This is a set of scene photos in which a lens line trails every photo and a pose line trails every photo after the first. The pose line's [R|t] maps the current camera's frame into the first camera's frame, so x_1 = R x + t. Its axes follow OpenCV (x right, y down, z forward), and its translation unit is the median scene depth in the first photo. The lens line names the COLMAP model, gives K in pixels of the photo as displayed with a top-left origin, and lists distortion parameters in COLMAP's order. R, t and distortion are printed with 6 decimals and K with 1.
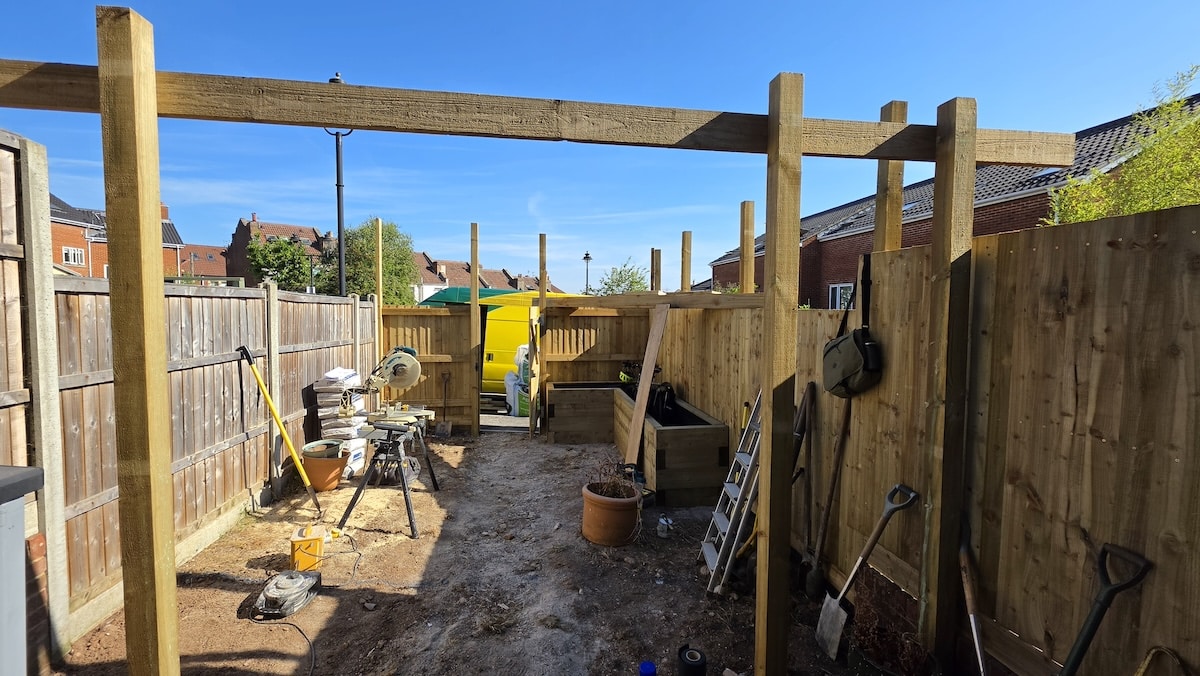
lens RADIAL K [[483.2, 0, 598.9], [0, 483.2, 331.5], [0, 0, 1]] dist [-0.002606, -0.000074]
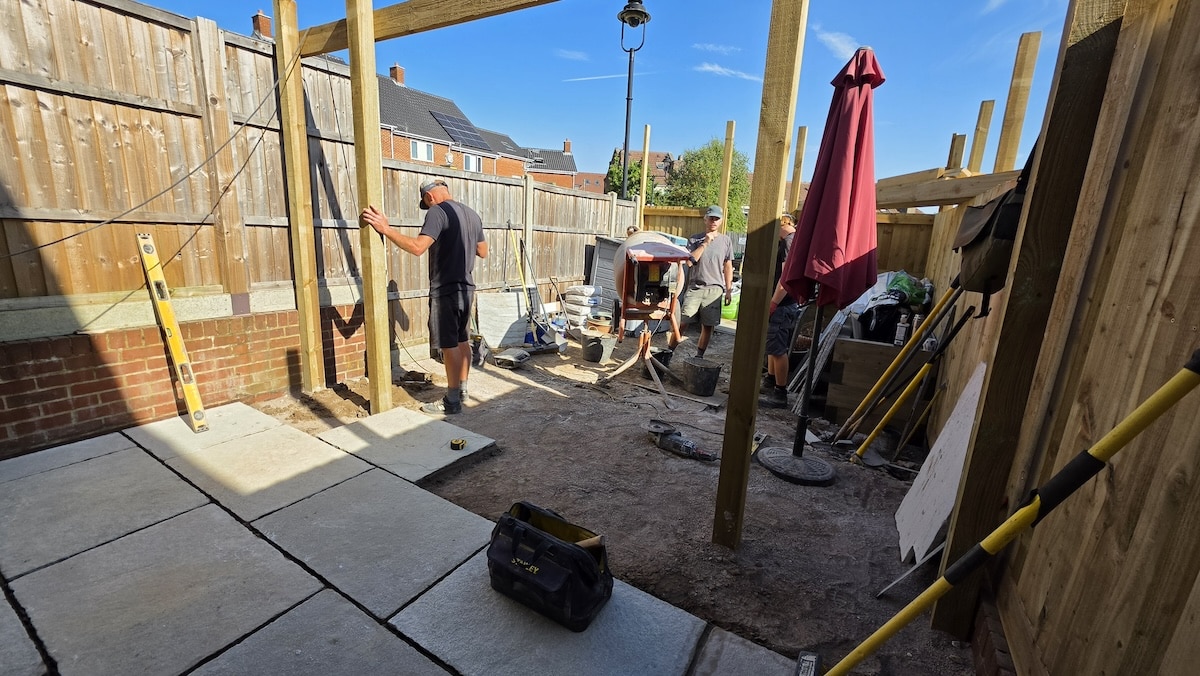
lens RADIAL K [[483.2, 0, 593.2], [0, 483.2, 332.4], [0, 0, 1]] dist [-0.002606, -0.000074]
pose [[0.766143, 0.170421, -0.619663, 0.320225], [-0.075467, 0.981386, 0.176597, 0.069776], [0.638224, -0.088534, 0.764743, 0.045499]]
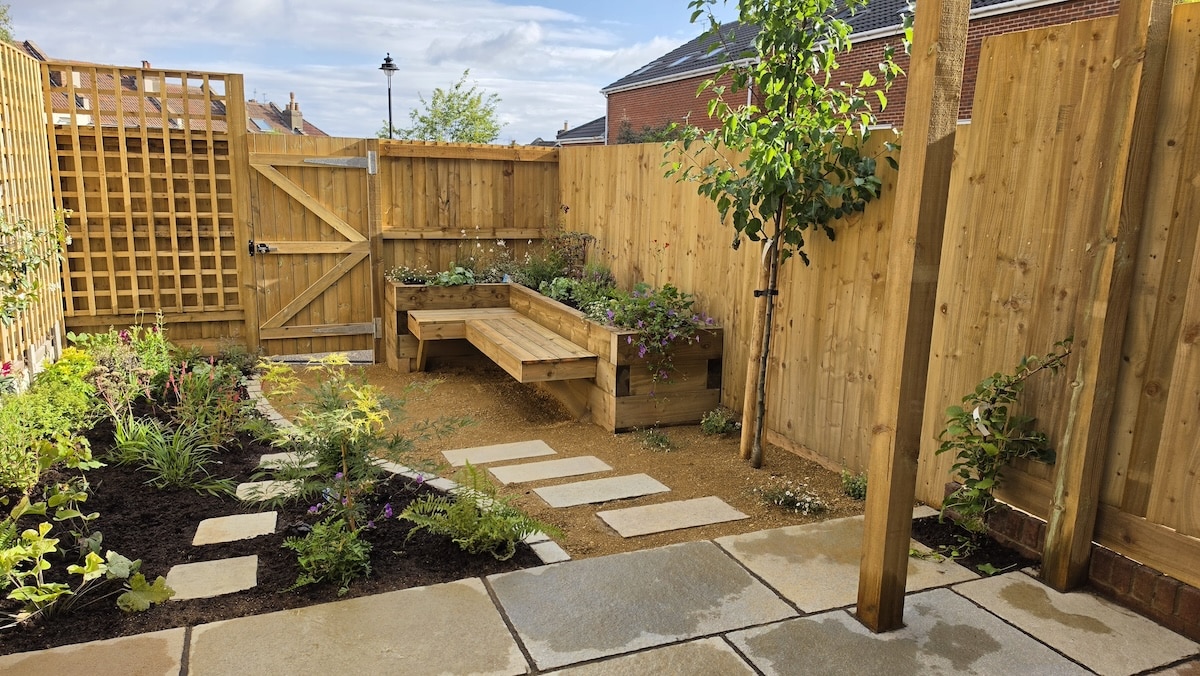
lens RADIAL K [[831.6, 0, 605.4], [0, 831.6, 347.6], [0, 0, 1]] dist [0.064655, -0.070567]
pose [[0.968585, -0.031324, 0.246700, -0.159521], [-0.007653, 0.987811, 0.155473, 0.052761], [-0.248563, -0.152476, 0.956539, -0.022996]]
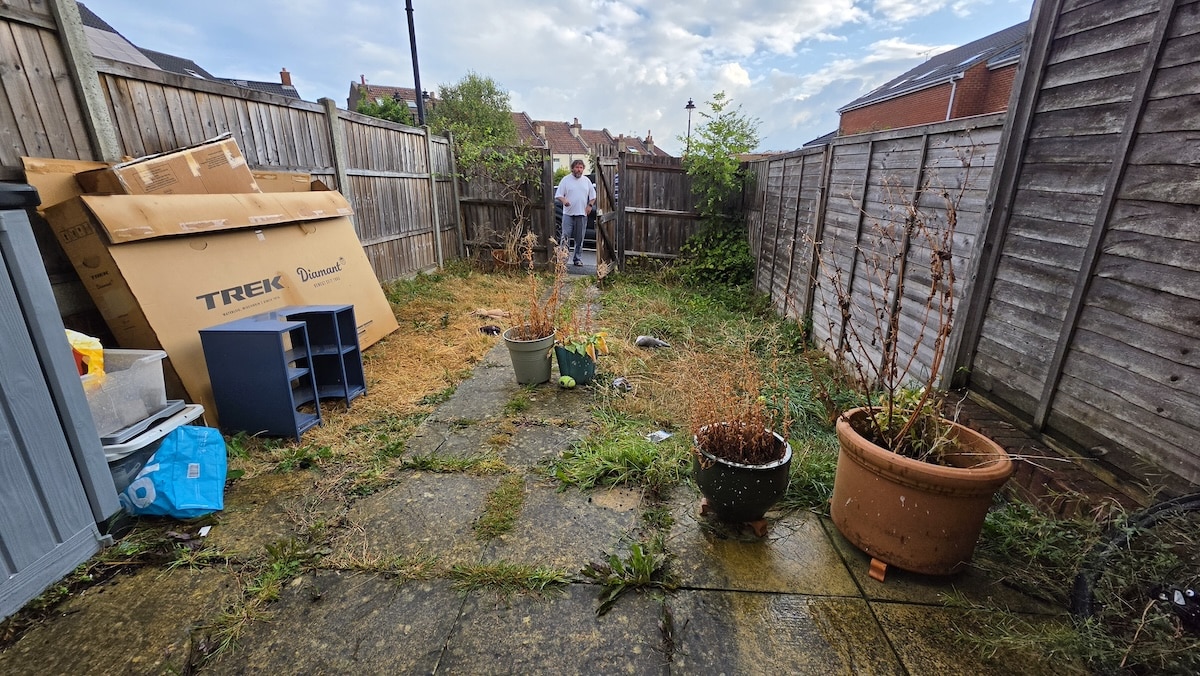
lens RADIAL K [[483.2, 0, 596.6], [0, 483.2, 333.0], [0, 0, 1]] dist [-0.002606, -0.000074]
pose [[0.976932, 0.057971, -0.205530, 0.074965], [-0.001914, 0.964787, 0.263024, 0.091658], [0.213540, -0.256563, 0.942643, 0.057491]]
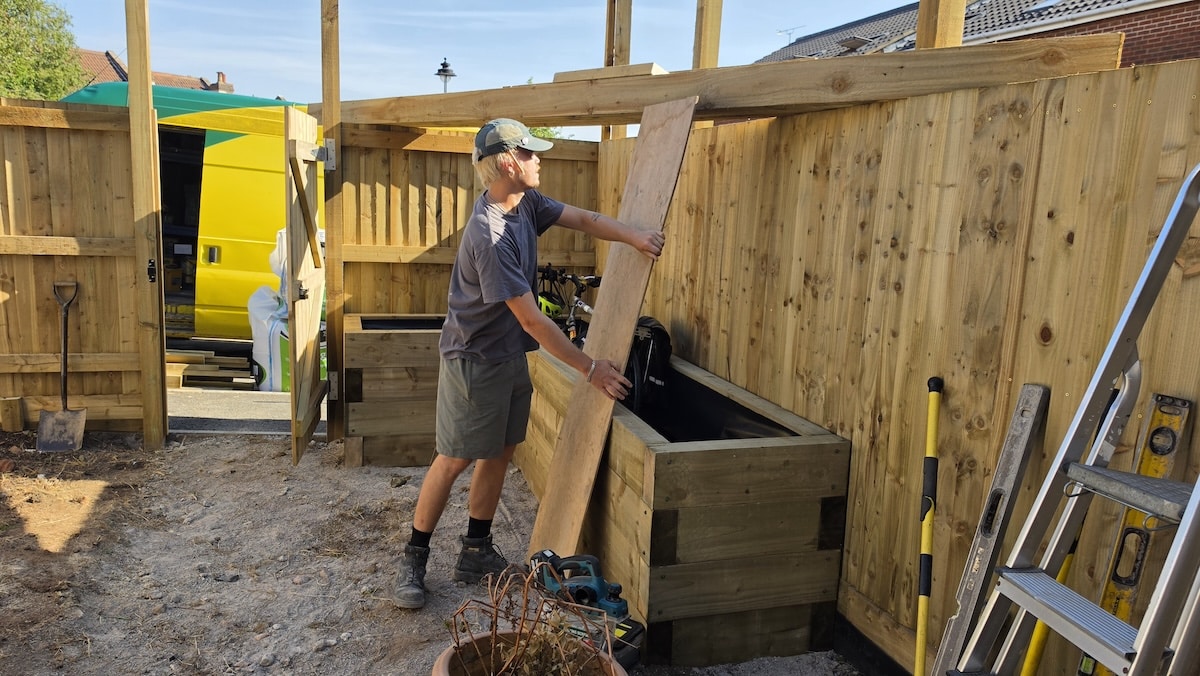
lens RADIAL K [[831.6, 0, 600.9], [0, 831.6, 333.8], [0, 0, 1]] dist [0.064655, -0.070567]
pose [[0.986509, 0.012110, 0.163262, -0.016299], [-0.031814, 0.992430, 0.118620, 0.050585], [-0.160589, -0.122213, 0.979426, 0.439873]]
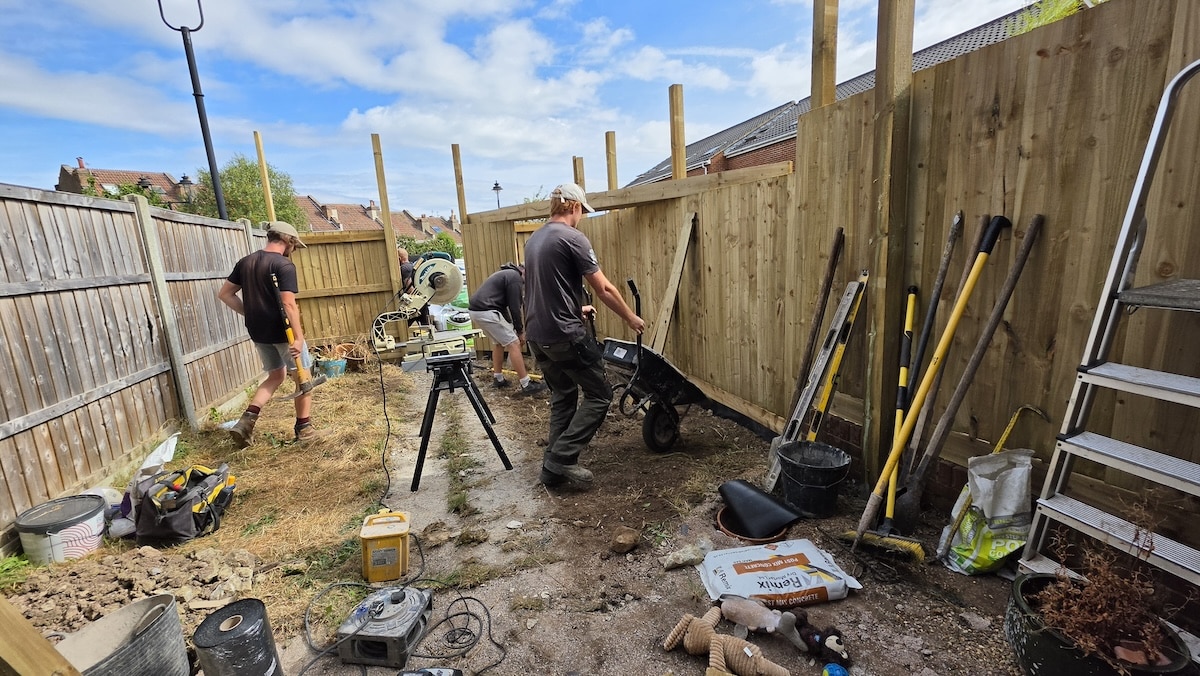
lens RADIAL K [[483.2, 0, 598.5], [0, 483.2, 333.4], [0, 0, 1]] dist [-0.002606, -0.000074]
pose [[0.981657, -0.101717, 0.161252, -0.051351], [0.079646, 0.987241, 0.137882, 0.075389], [-0.173220, -0.122510, 0.977234, 0.015179]]
